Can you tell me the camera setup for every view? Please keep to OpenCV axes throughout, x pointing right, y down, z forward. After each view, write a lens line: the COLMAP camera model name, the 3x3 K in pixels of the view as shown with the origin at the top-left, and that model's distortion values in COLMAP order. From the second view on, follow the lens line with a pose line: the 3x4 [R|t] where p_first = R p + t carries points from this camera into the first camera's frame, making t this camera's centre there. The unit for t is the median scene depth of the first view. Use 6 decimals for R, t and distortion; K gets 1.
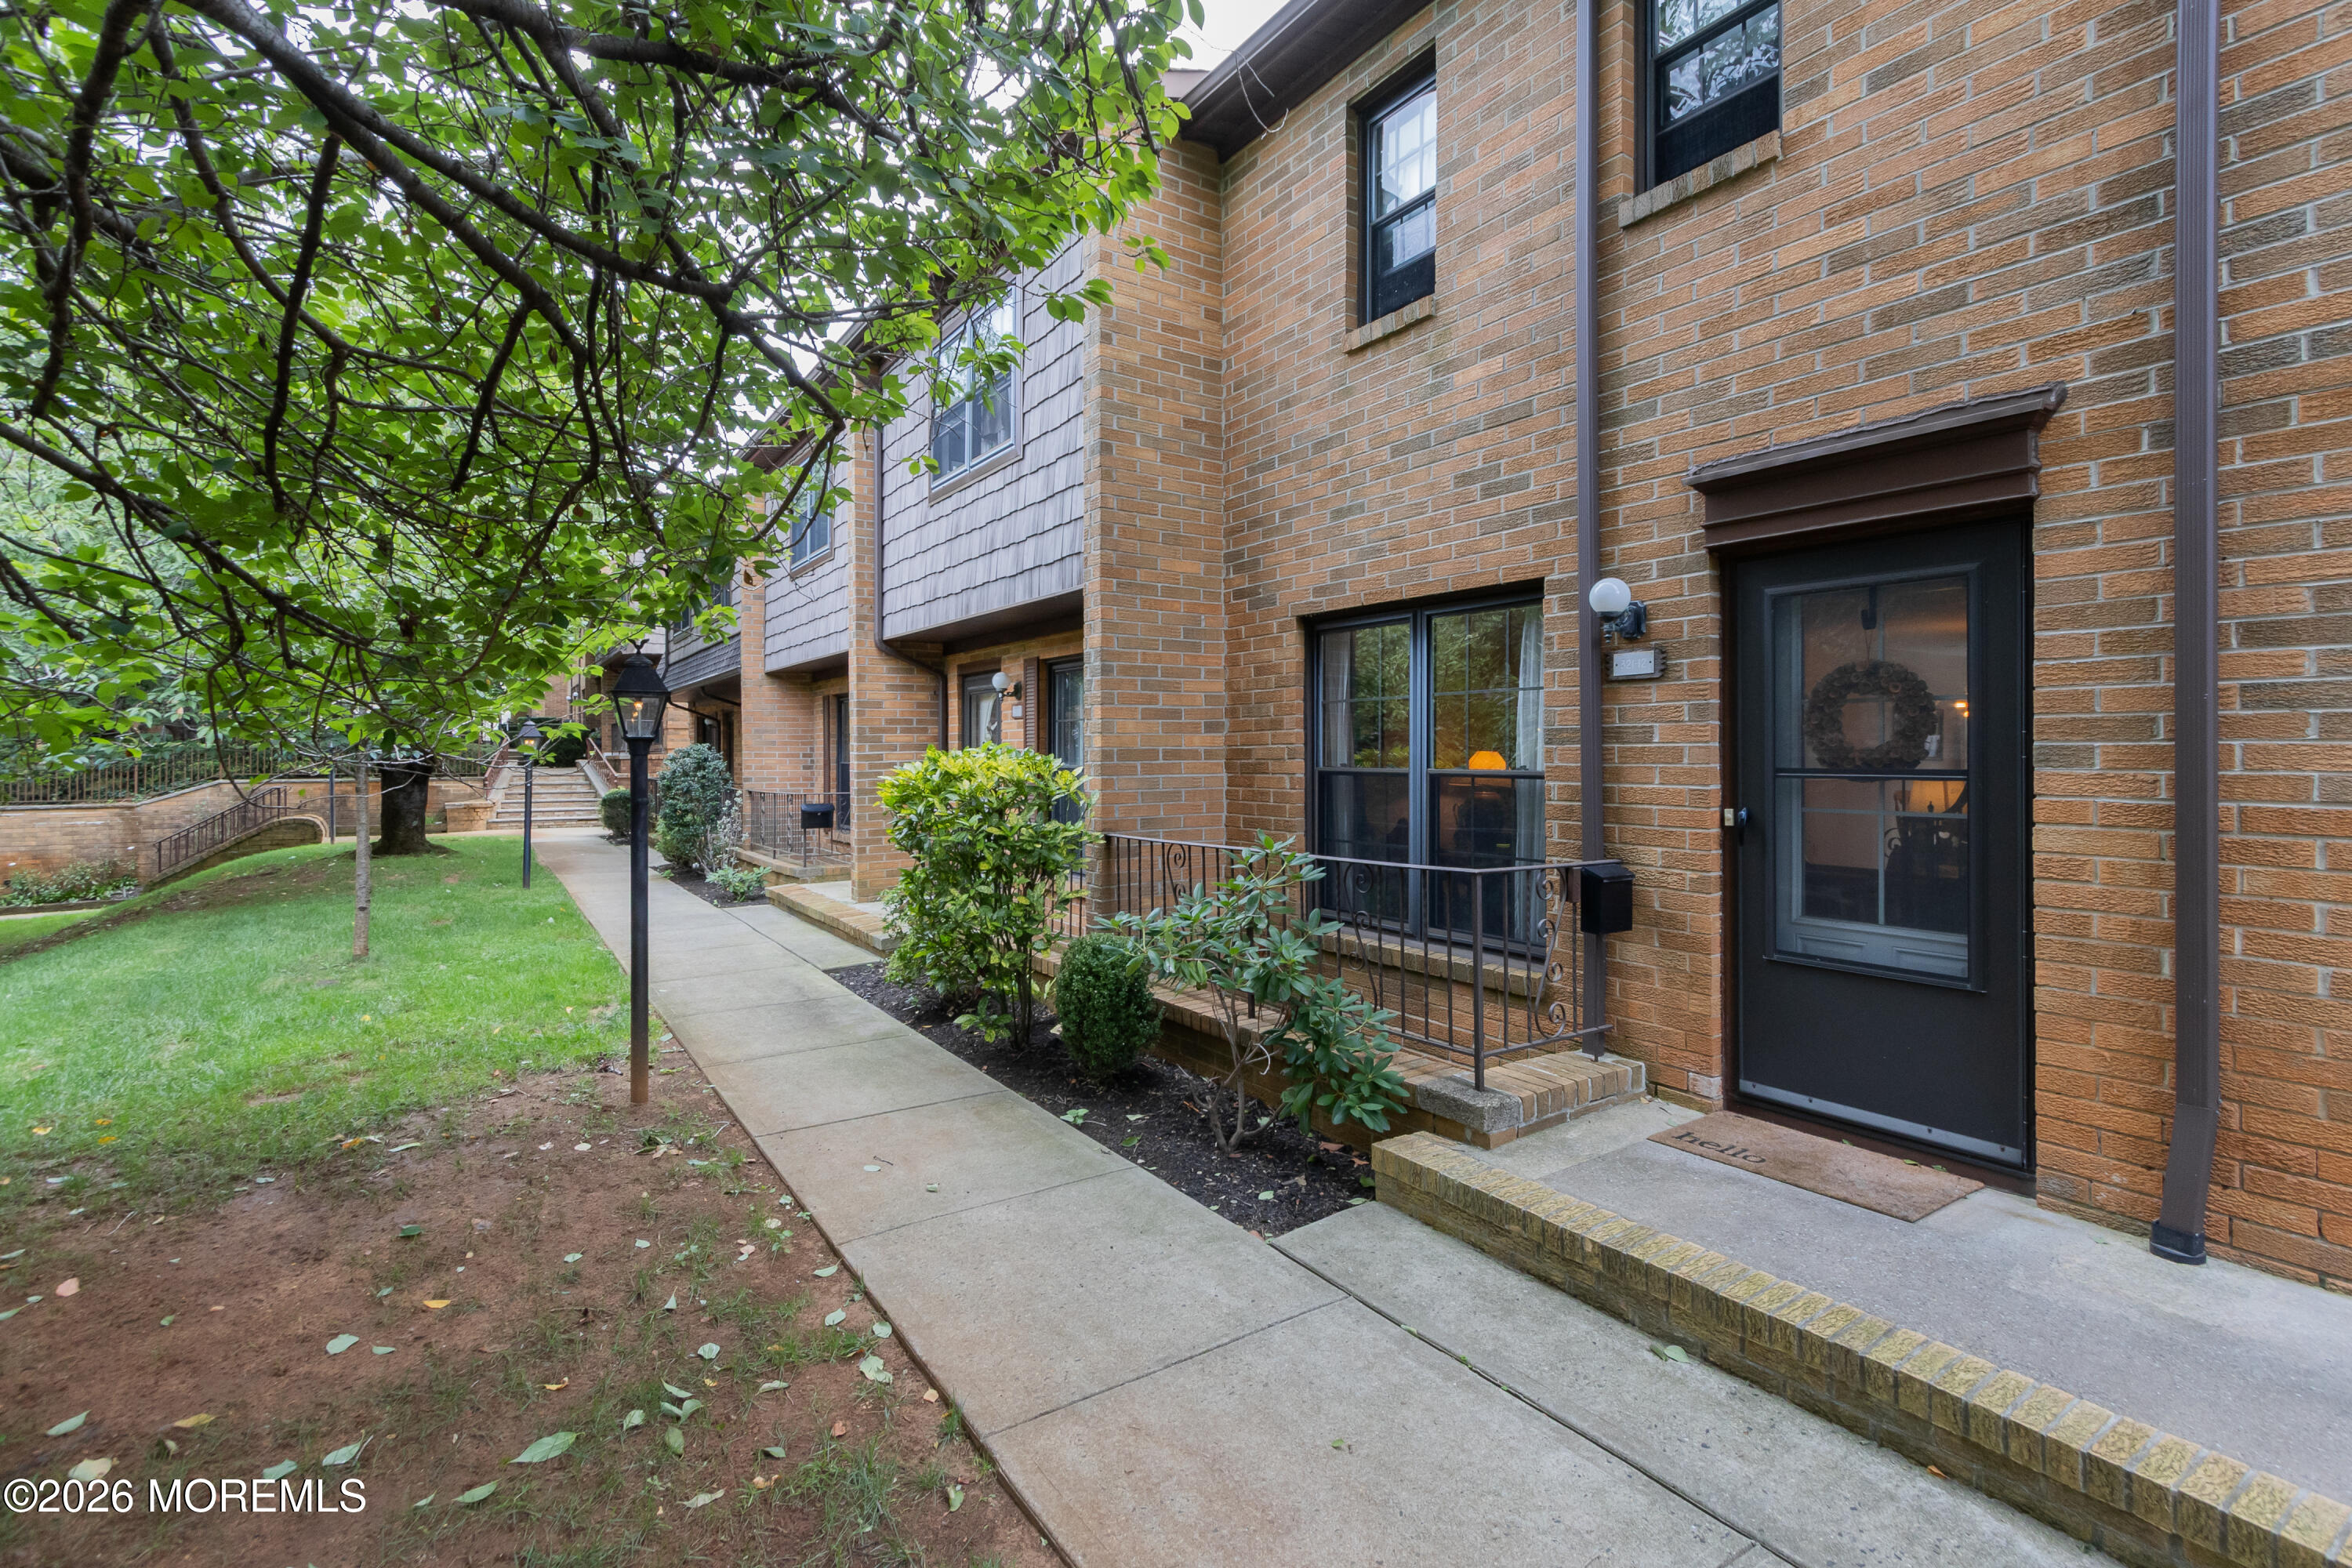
lens RADIAL K [[1083.6, 0, 1171.2], [0, 1083.6, 741.2], [0, 0, 1]] dist [0.004984, -0.000083]
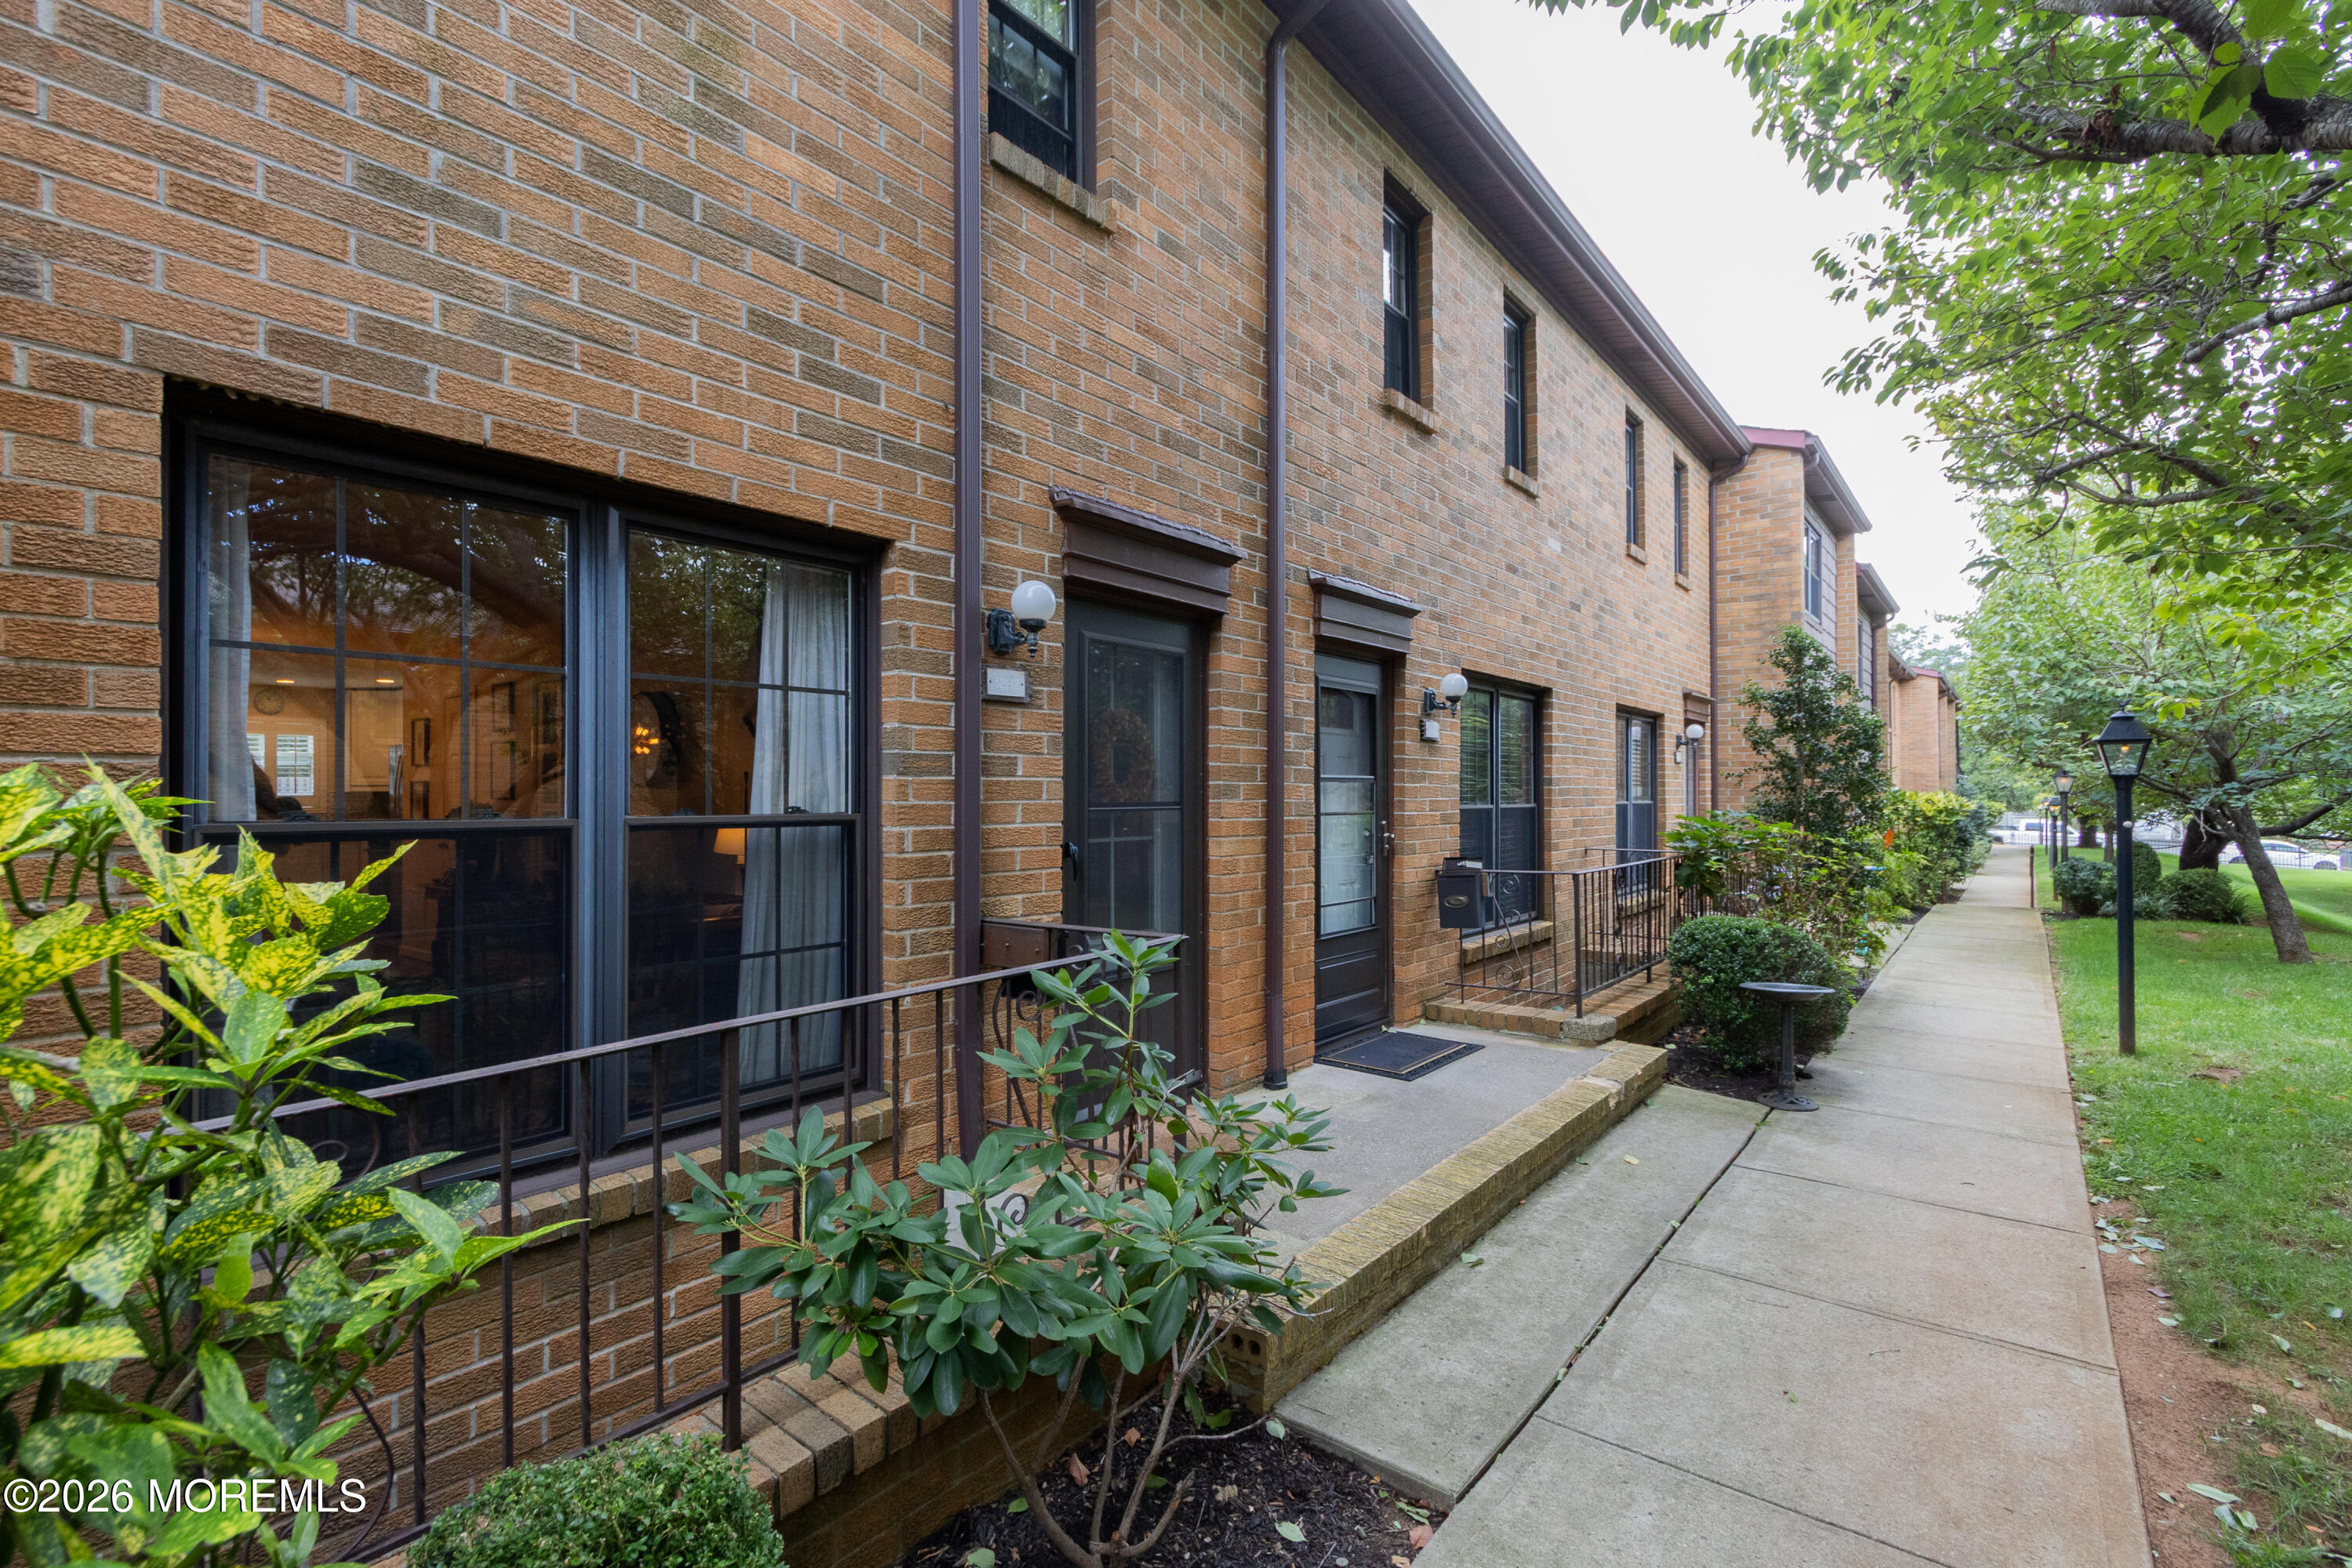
lens RADIAL K [[1072.5, 0, 1157.7], [0, 1072.5, 784.6], [0, 0, 1]] dist [0.004370, -0.000294]
pose [[-0.308610, 0.010474, 0.951131, -0.433217], [-0.007936, 0.999876, -0.013586, 0.019815], [-0.951155, -0.011741, -0.308489, 1.199774]]
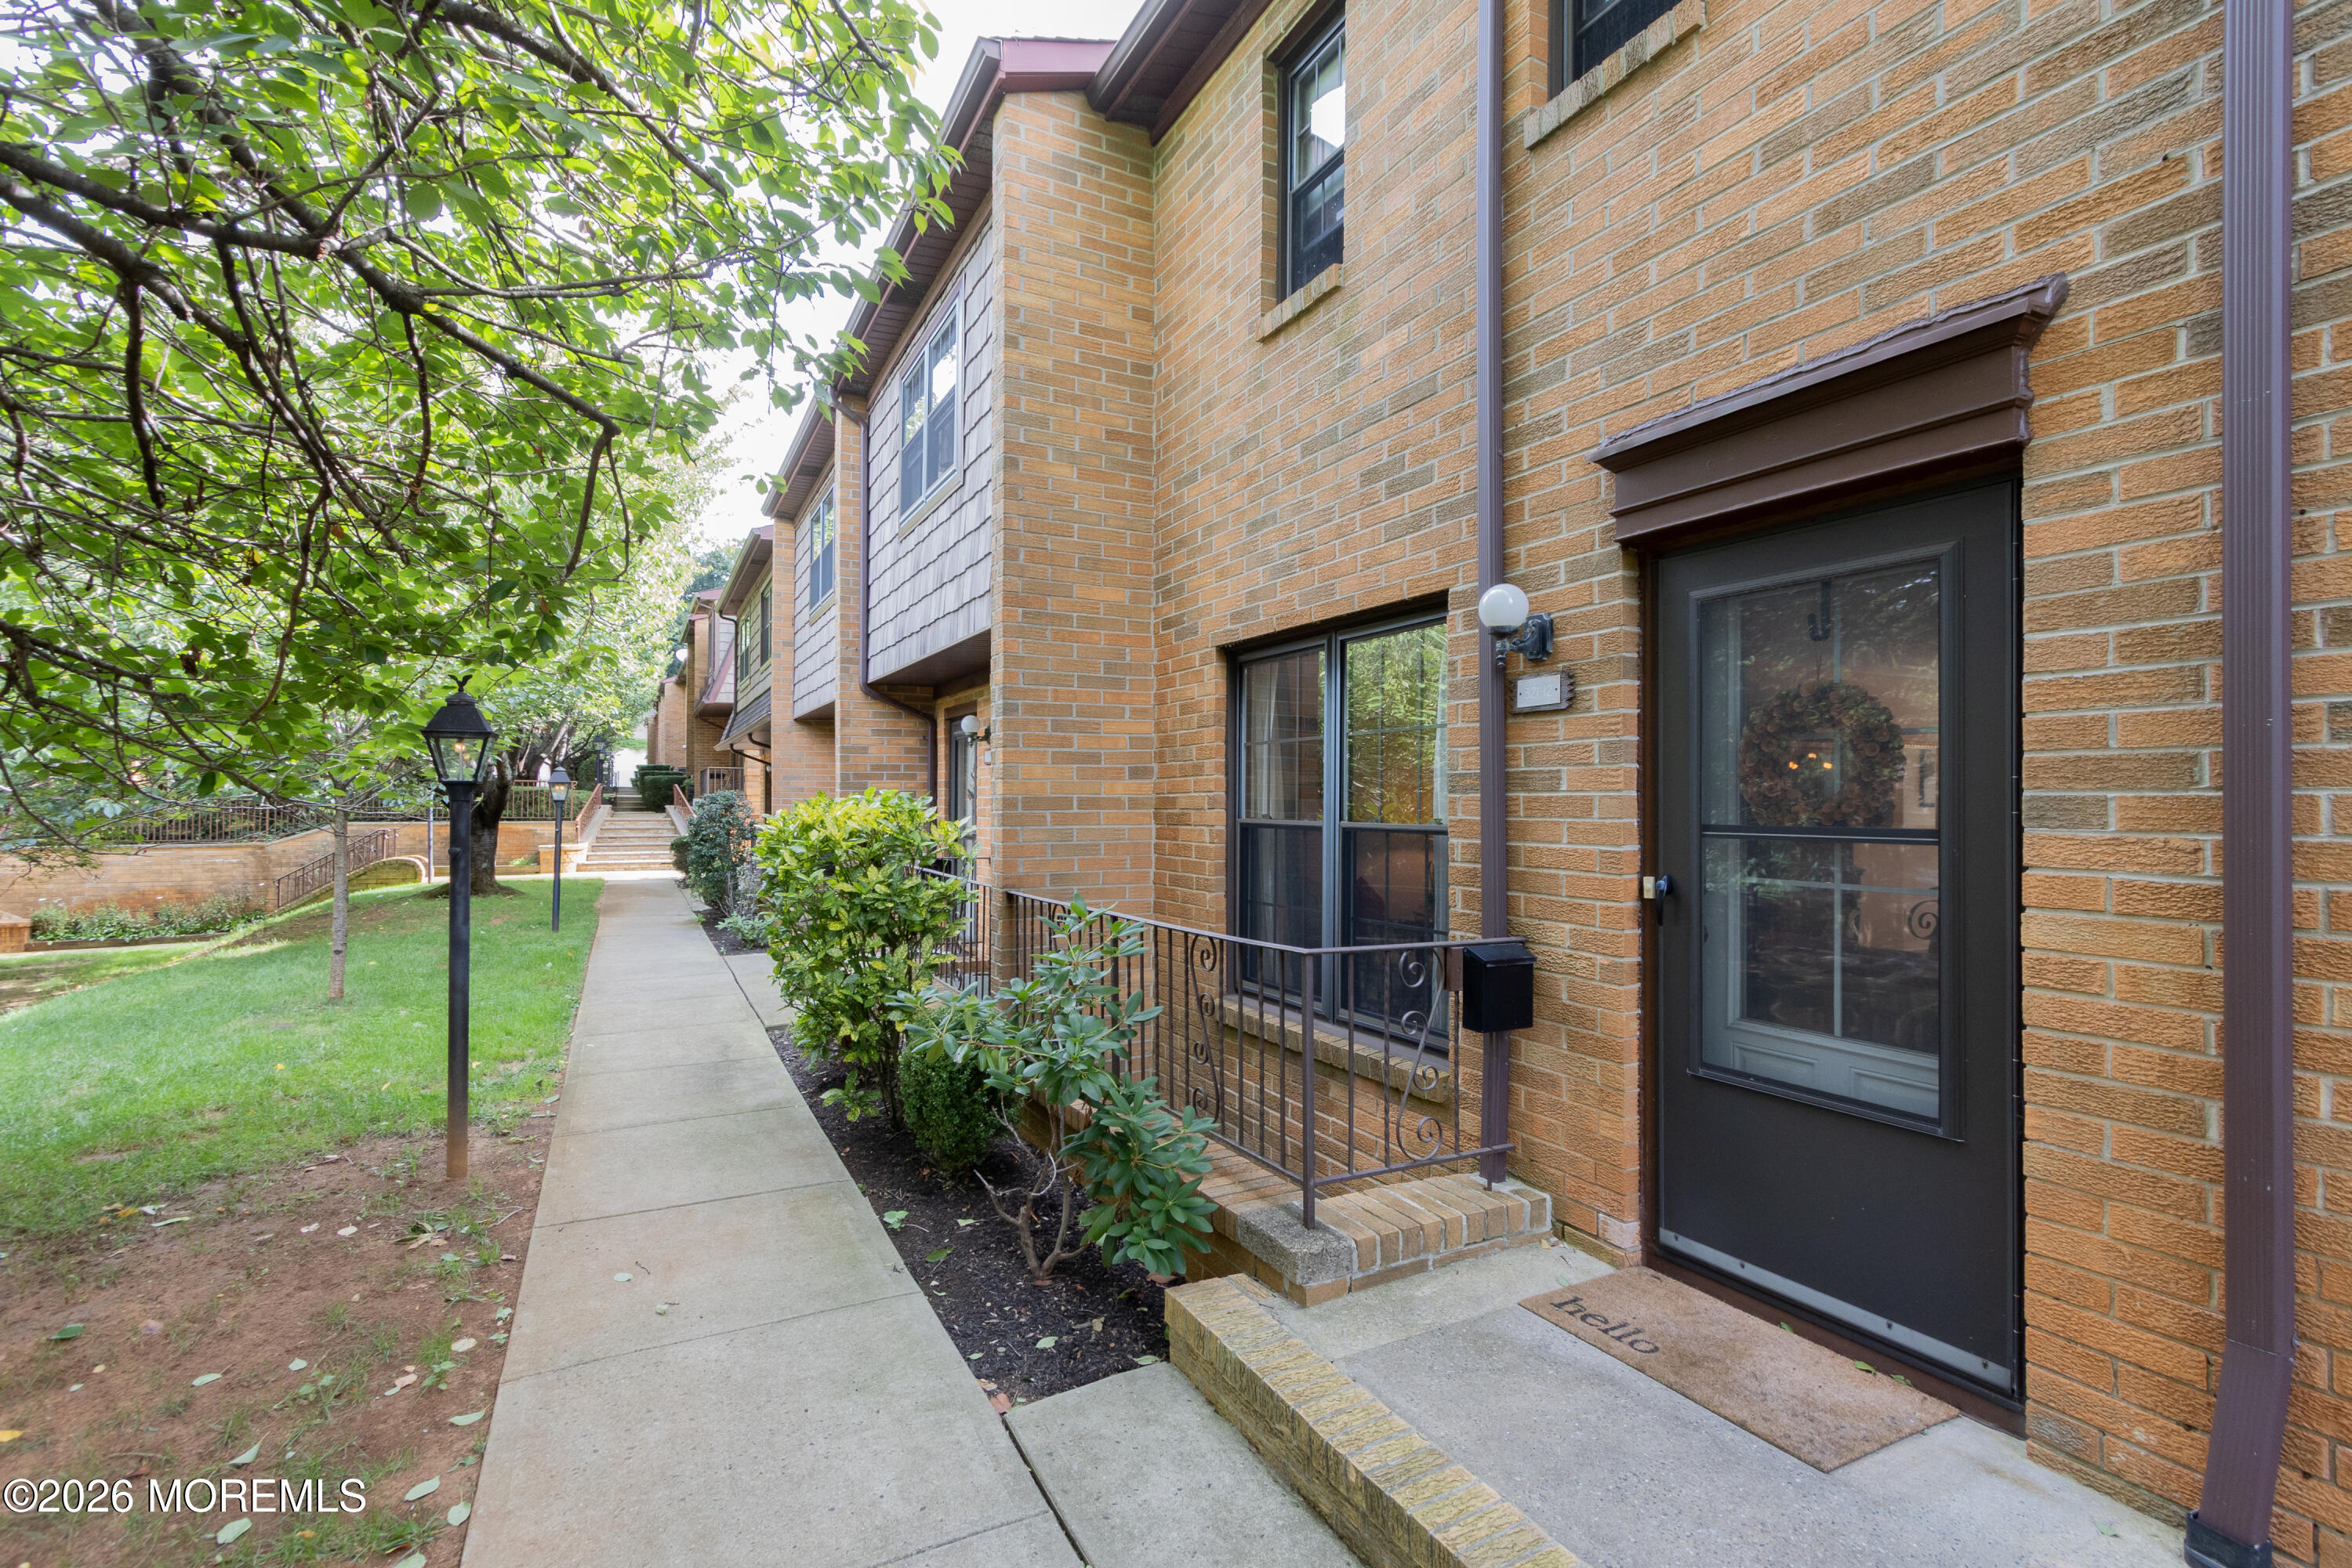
lens RADIAL K [[1072.5, 0, 1157.7], [0, 1072.5, 784.6], [0, 0, 1]] dist [0.004370, -0.000294]
pose [[0.993208, 0.003256, -0.116306, 0.251703], [-0.003835, 0.999981, -0.004761, 0.001450], [0.116288, 0.005175, 0.993202, 0.193873]]
